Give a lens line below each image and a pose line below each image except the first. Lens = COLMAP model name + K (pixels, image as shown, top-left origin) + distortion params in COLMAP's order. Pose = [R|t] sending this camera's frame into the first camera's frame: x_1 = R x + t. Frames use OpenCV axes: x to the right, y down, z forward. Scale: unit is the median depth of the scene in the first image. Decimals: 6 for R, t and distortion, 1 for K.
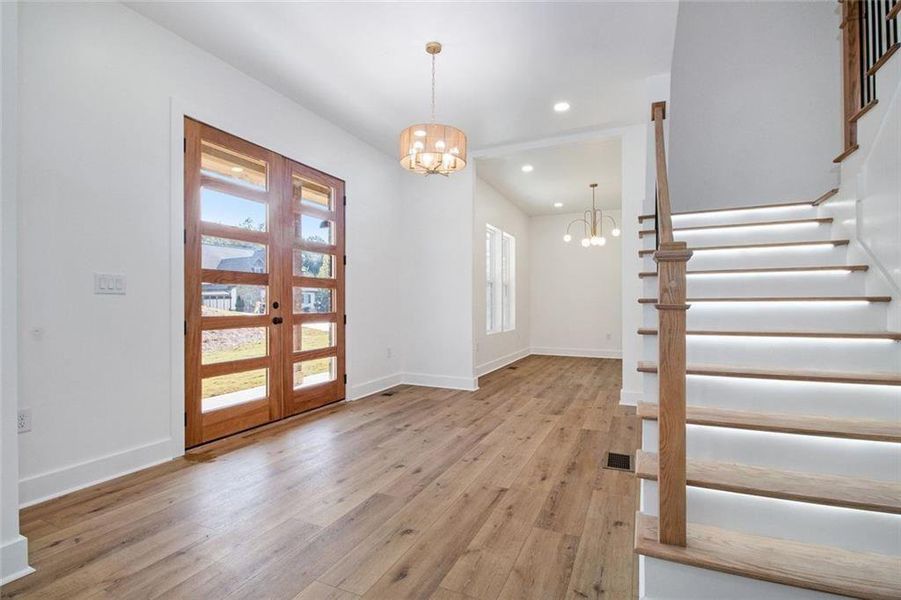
lens RADIAL K [[423.9, 0, 448.7], [0, 423.9, 302.7], [0, 0, 1]] dist [-0.001329, -0.000510]
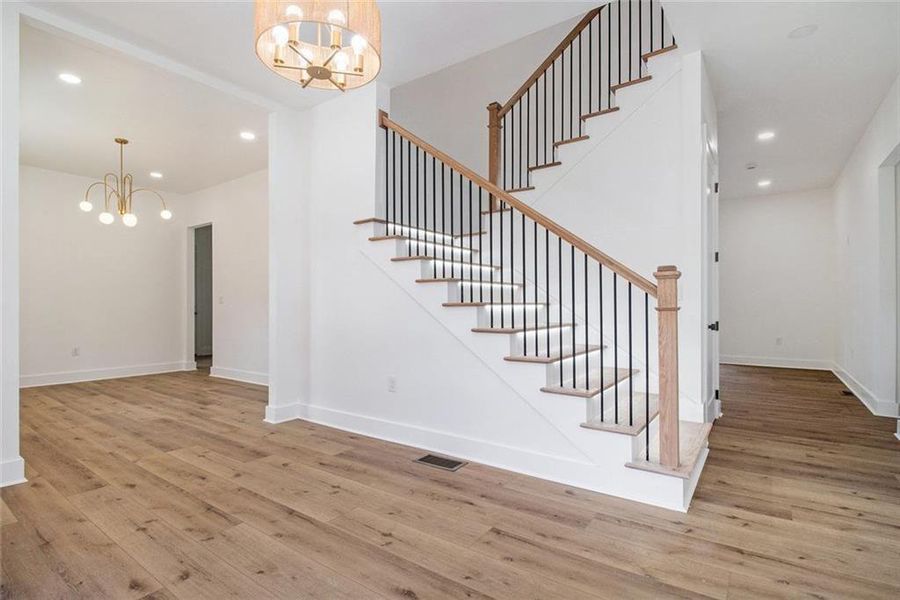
lens RADIAL K [[423.4, 0, 448.7], [0, 423.4, 302.5], [0, 0, 1]] dist [-0.001329, -0.000510]
pose [[0.205001, 0.007957, 0.978729, -0.527773], [-0.005146, 0.999962, -0.007052, -0.002733], [-0.978748, -0.003591, 0.205035, 0.682846]]
